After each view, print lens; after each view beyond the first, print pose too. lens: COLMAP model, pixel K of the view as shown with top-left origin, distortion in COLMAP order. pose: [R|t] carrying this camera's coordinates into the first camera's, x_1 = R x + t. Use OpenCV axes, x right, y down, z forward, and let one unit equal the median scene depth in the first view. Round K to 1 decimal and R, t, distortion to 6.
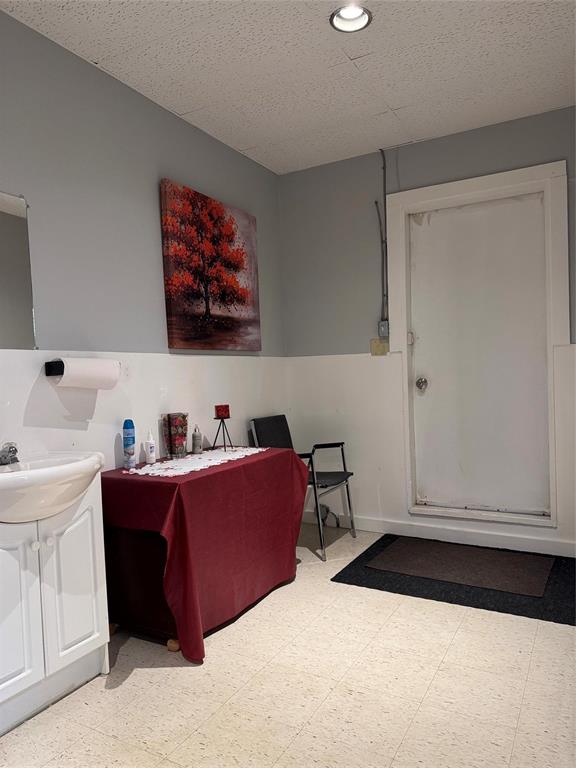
lens RADIAL K [[542.5, 0, 287.9], [0, 542.5, 385.8], [0, 0, 1]] dist [0.029282, -0.038169]
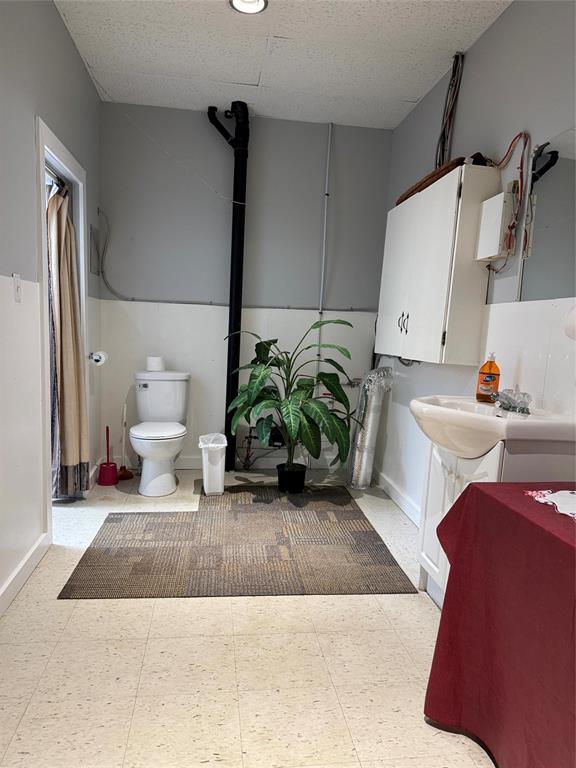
lens RADIAL K [[542.5, 0, 287.6], [0, 542.5, 383.9], [0, 0, 1]] dist [0.029282, -0.038169]
pose [[-0.800383, 0.064666, -0.595992, 0.483106], [-0.025764, 0.989536, 0.141966, -0.046736], [0.598936, 0.128983, -0.790342, 1.707517]]
